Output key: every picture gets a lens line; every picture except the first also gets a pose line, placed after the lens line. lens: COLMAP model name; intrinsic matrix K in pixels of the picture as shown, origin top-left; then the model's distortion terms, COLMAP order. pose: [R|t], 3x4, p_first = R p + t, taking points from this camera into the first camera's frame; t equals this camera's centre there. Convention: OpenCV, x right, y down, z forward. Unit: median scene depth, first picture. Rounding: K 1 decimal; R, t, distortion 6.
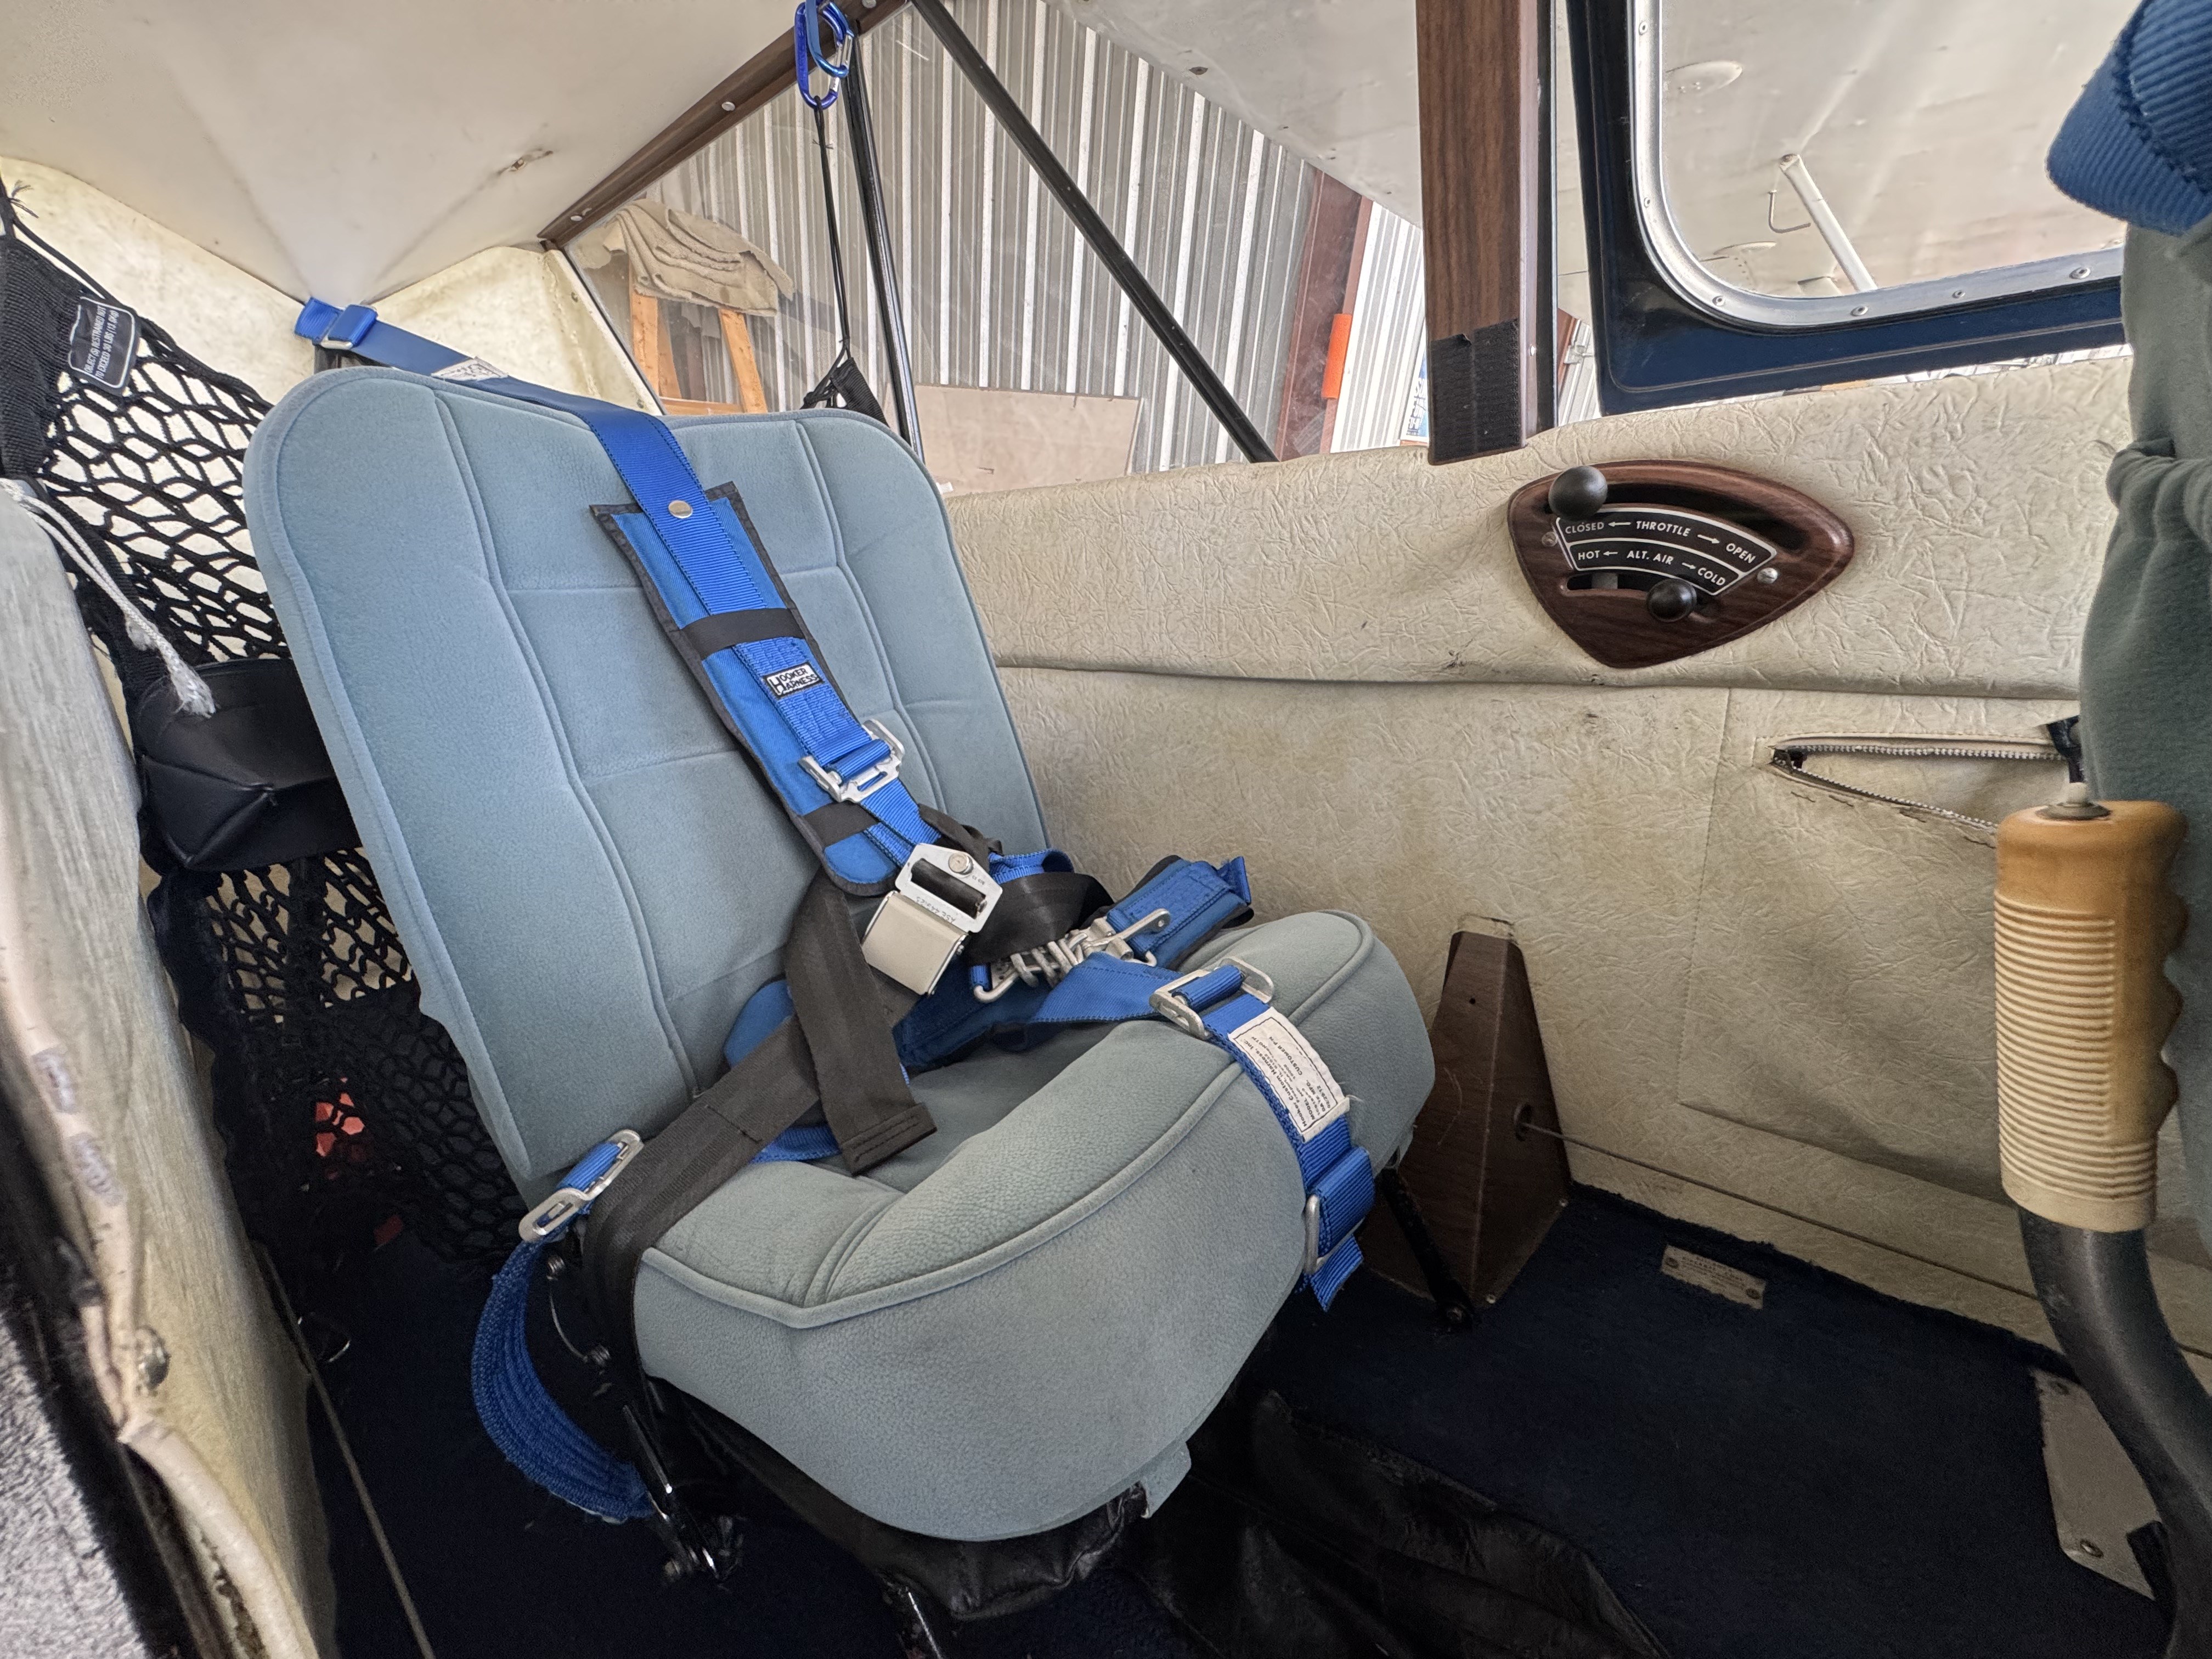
lens RADIAL K [[876.4, 0, 1100.1], [0, 876.4, 823.5], [0, 0, 1]] dist [-0.000844, 0.000167]
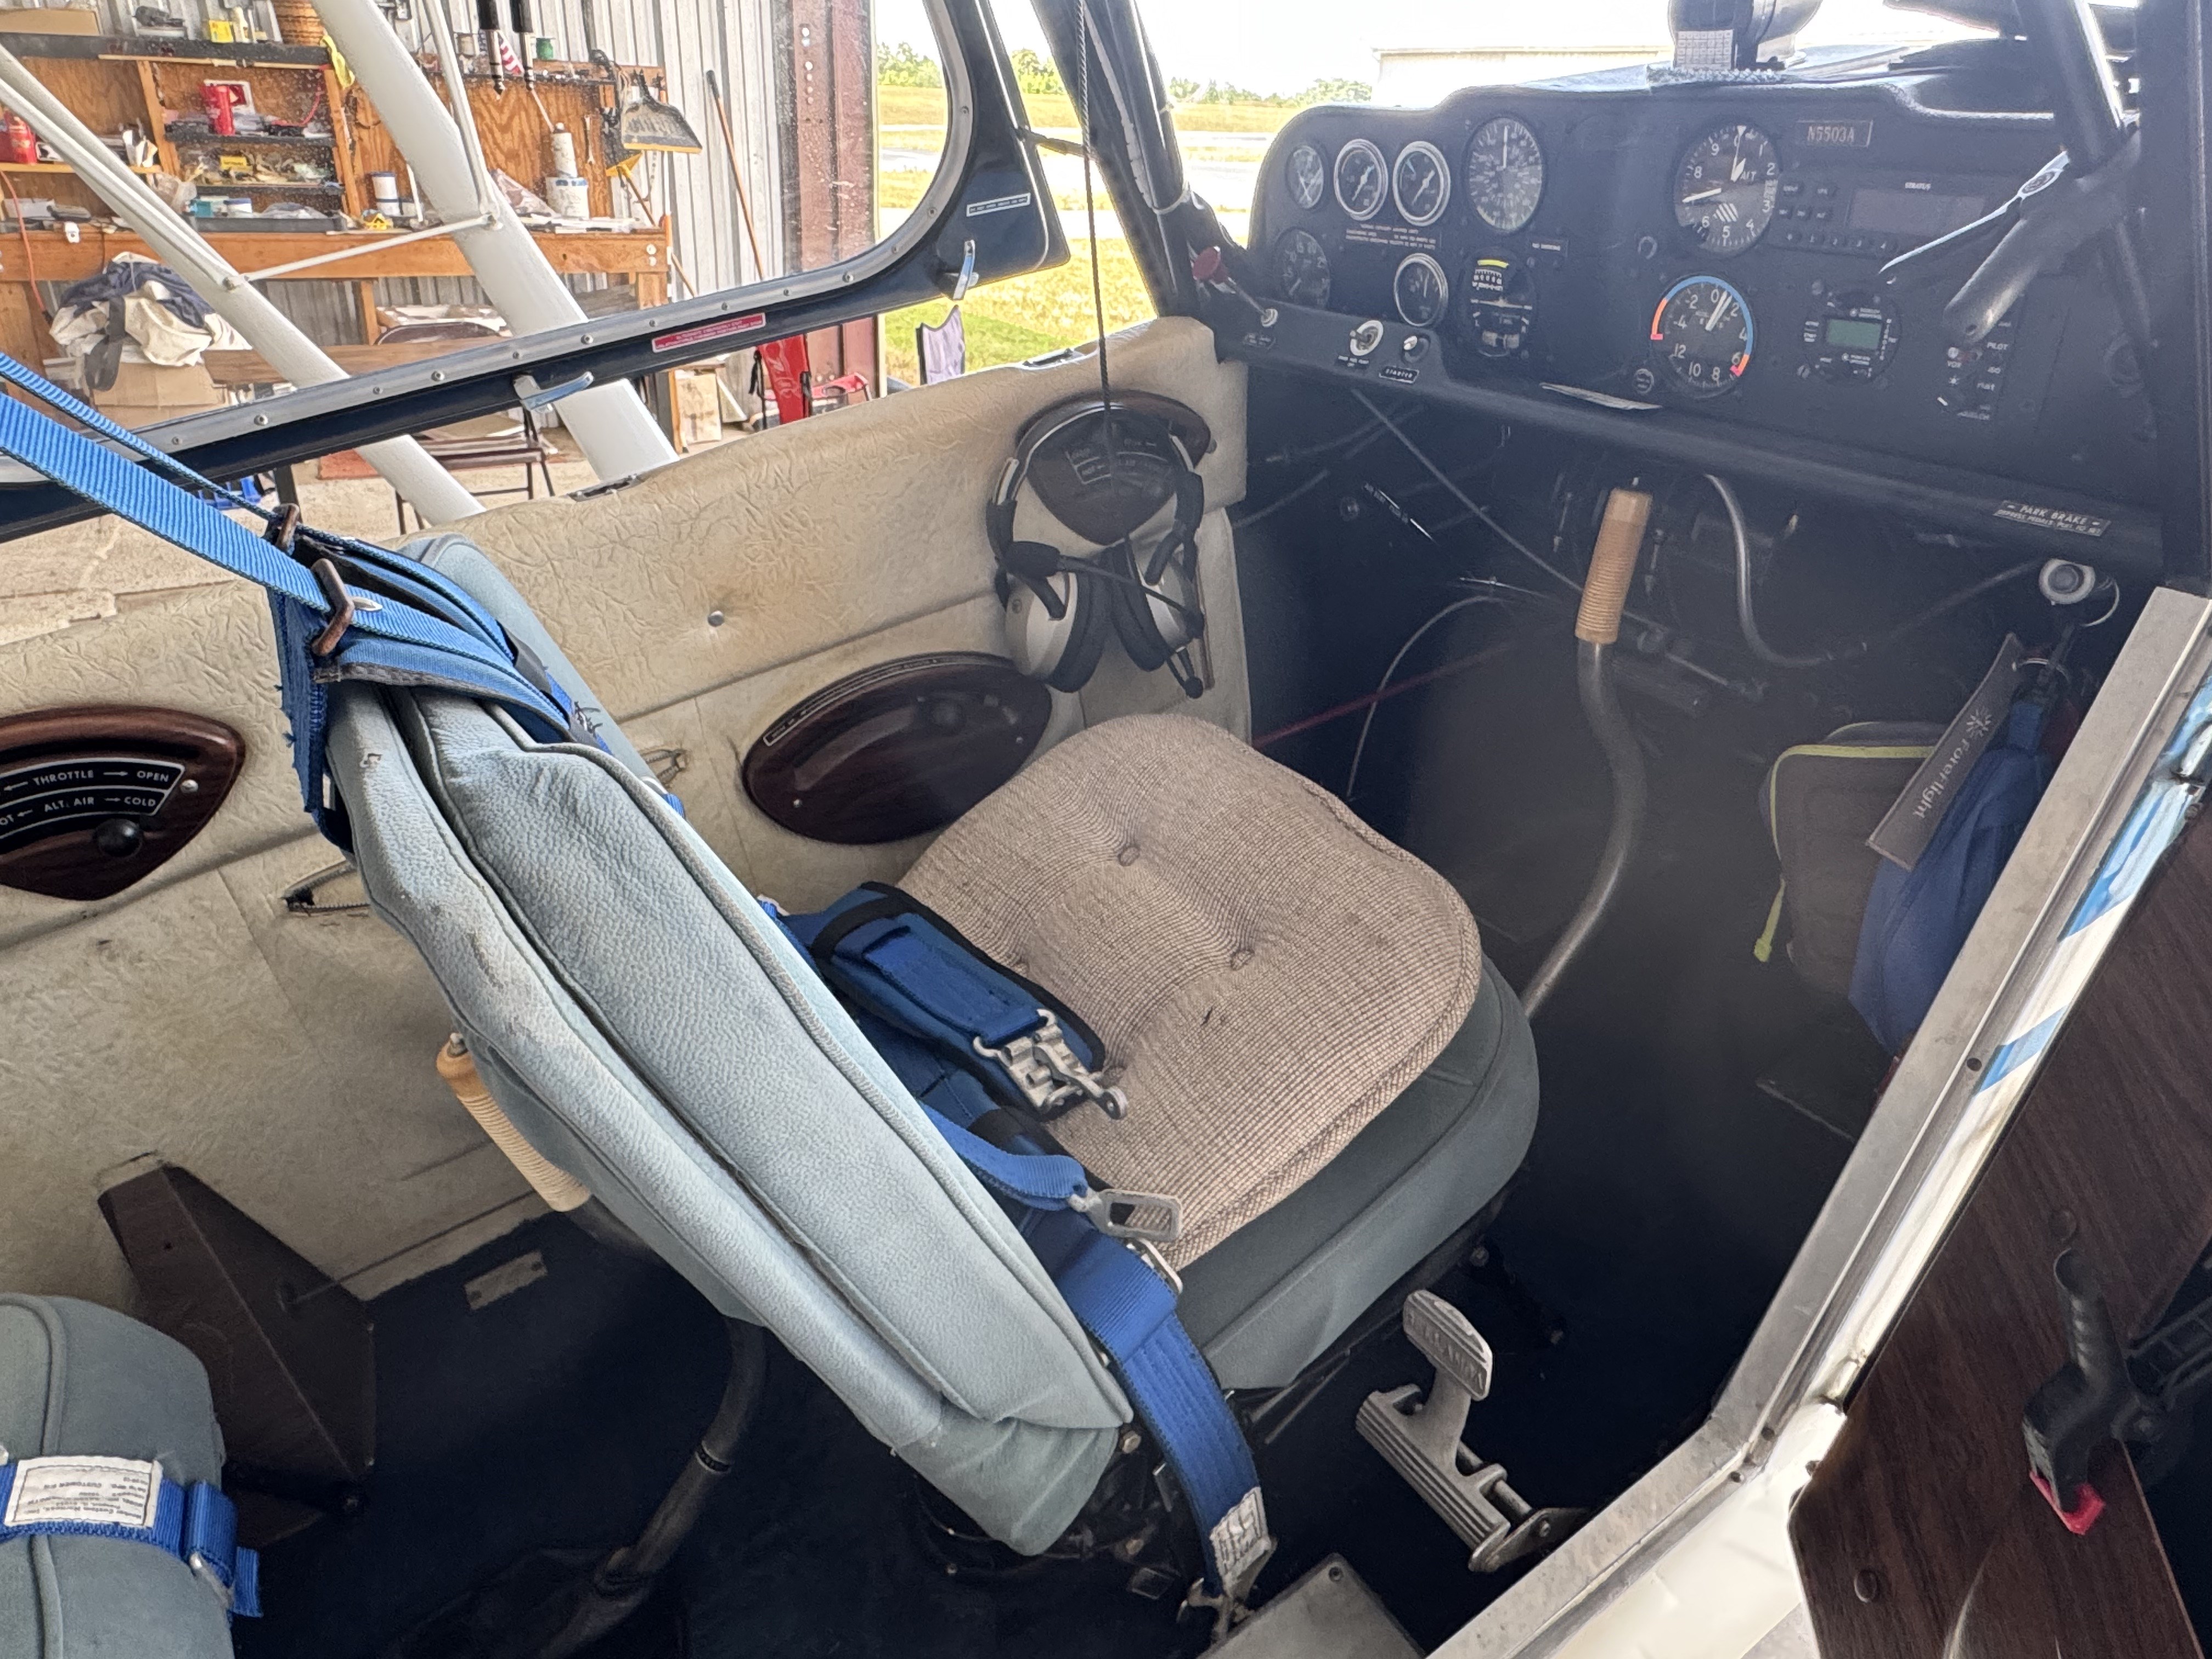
lens RADIAL K [[1351.0, 0, 1106.0], [0, 1351.0, 829.5], [0, 0, 1]] dist [-0.005148, -0.008615]
pose [[0.311778, -0.476919, 0.821792, -0.258689], [0.357029, 0.860325, 0.363828, -0.420136], [-0.880525, 0.179970, 0.438504, -0.679195]]
